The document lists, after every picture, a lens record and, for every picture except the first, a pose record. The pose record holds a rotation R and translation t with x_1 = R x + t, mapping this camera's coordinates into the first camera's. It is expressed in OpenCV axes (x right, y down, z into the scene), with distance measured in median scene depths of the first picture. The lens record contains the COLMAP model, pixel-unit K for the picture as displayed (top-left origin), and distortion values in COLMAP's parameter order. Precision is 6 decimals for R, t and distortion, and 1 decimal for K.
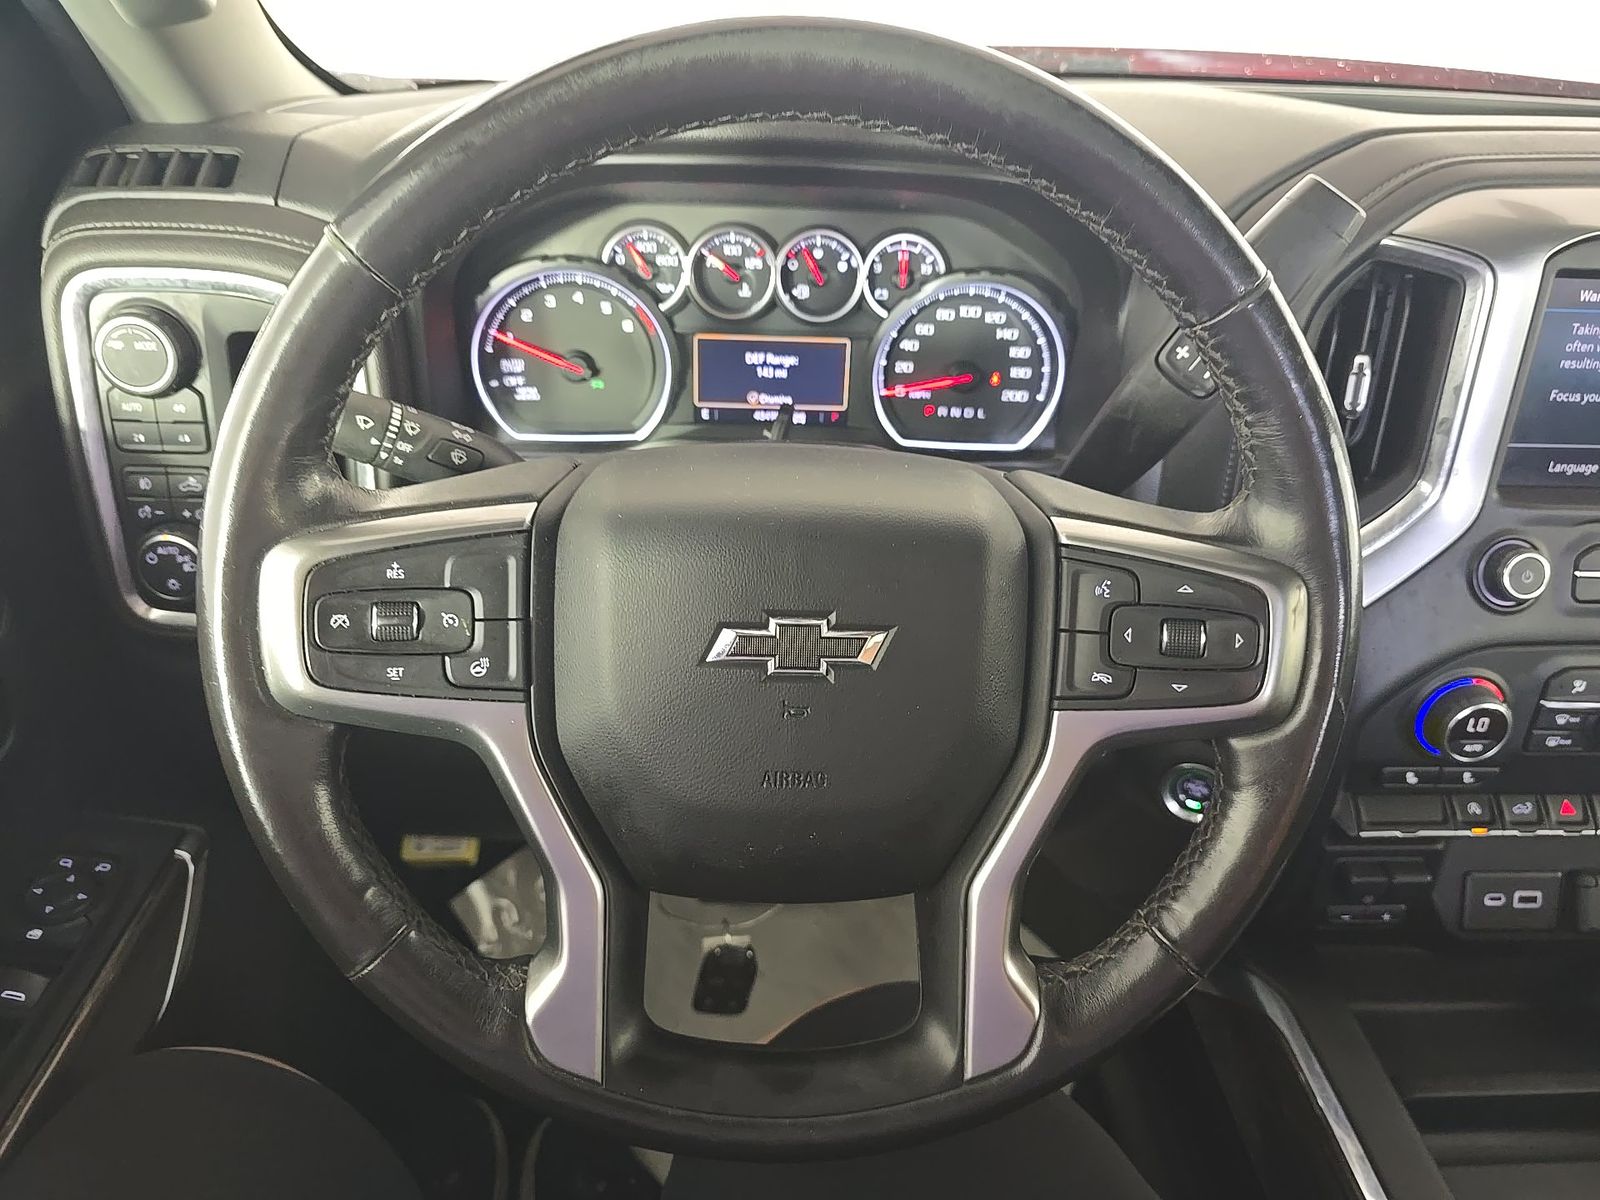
lens RADIAL K [[1096.8, 0, 795.8], [0, 1096.8, 604.0], [0, 0, 1]] dist [-0.003605, -0.003256]
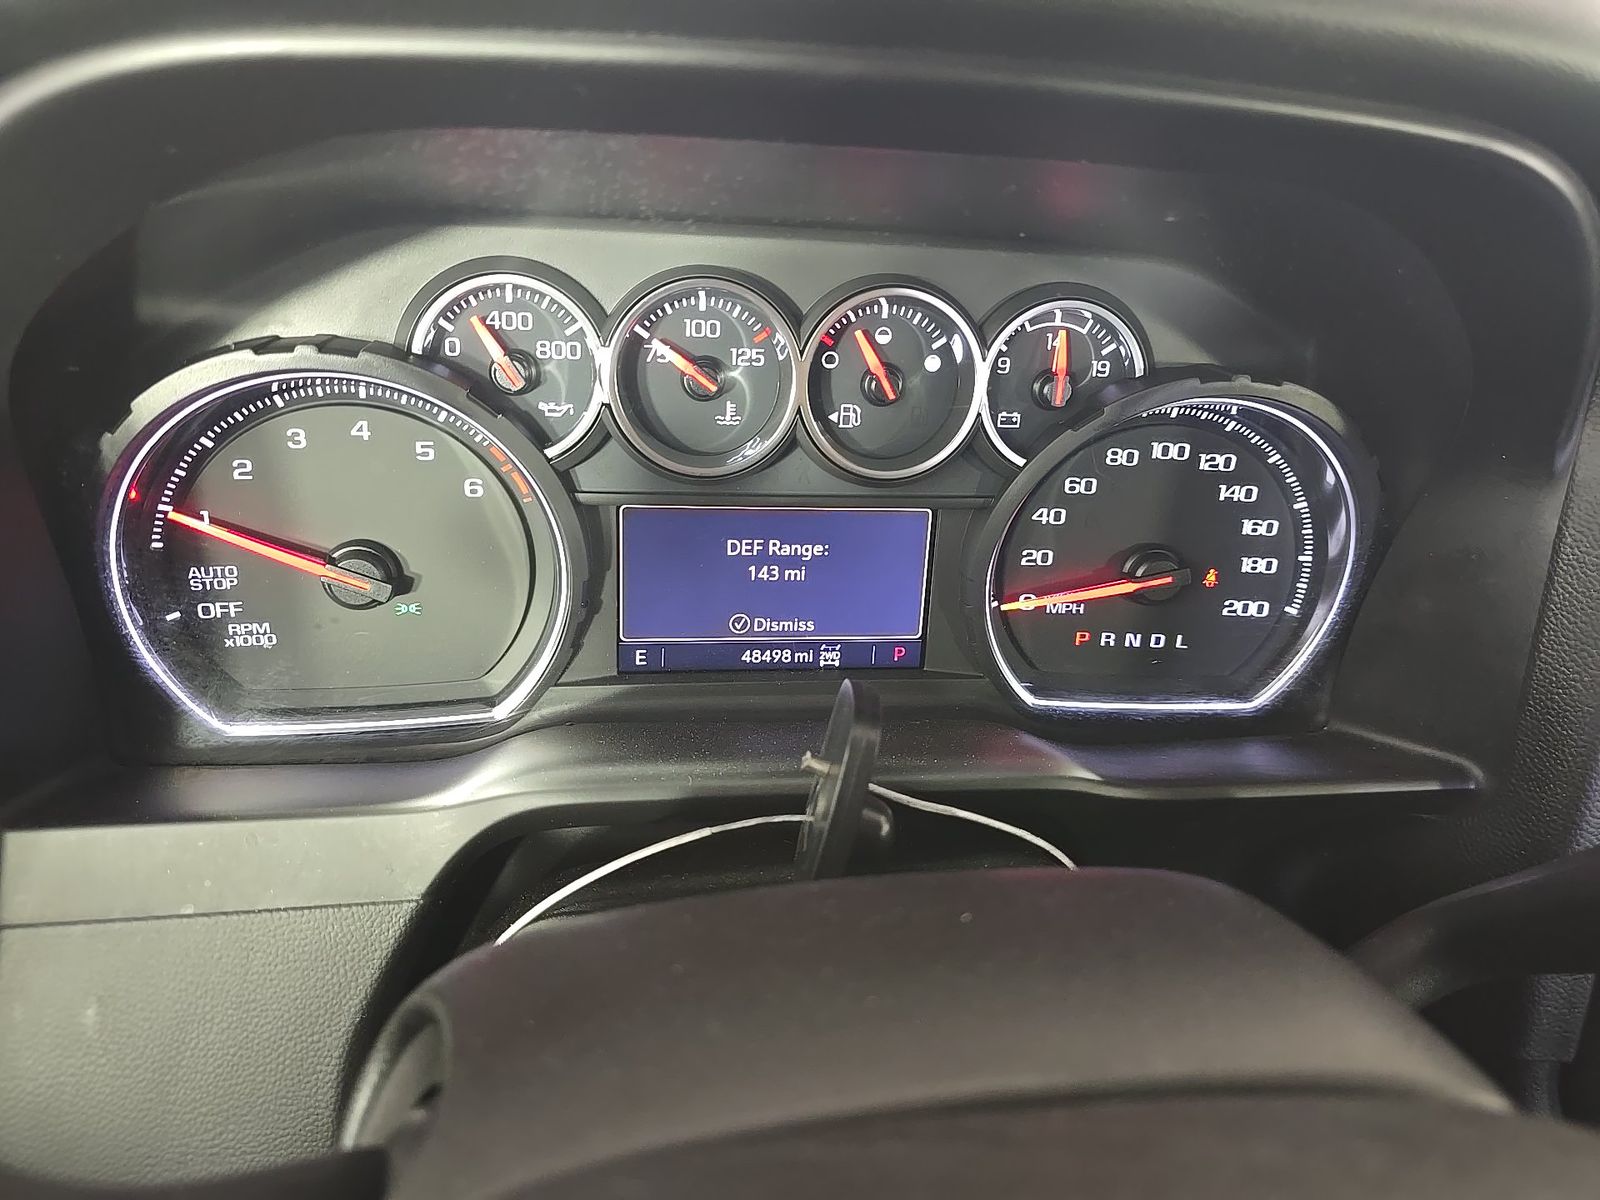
lens RADIAL K [[1096.8, 0, 795.8], [0, 1096.8, 604.0], [0, 0, 1]] dist [-0.003605, -0.003256]
pose [[0.992735, -0.024874, 0.117721, -0.074600], [0.032656, 0.997374, -0.064641, -0.171869], [-0.115804, 0.068015, 0.990941, 0.532696]]
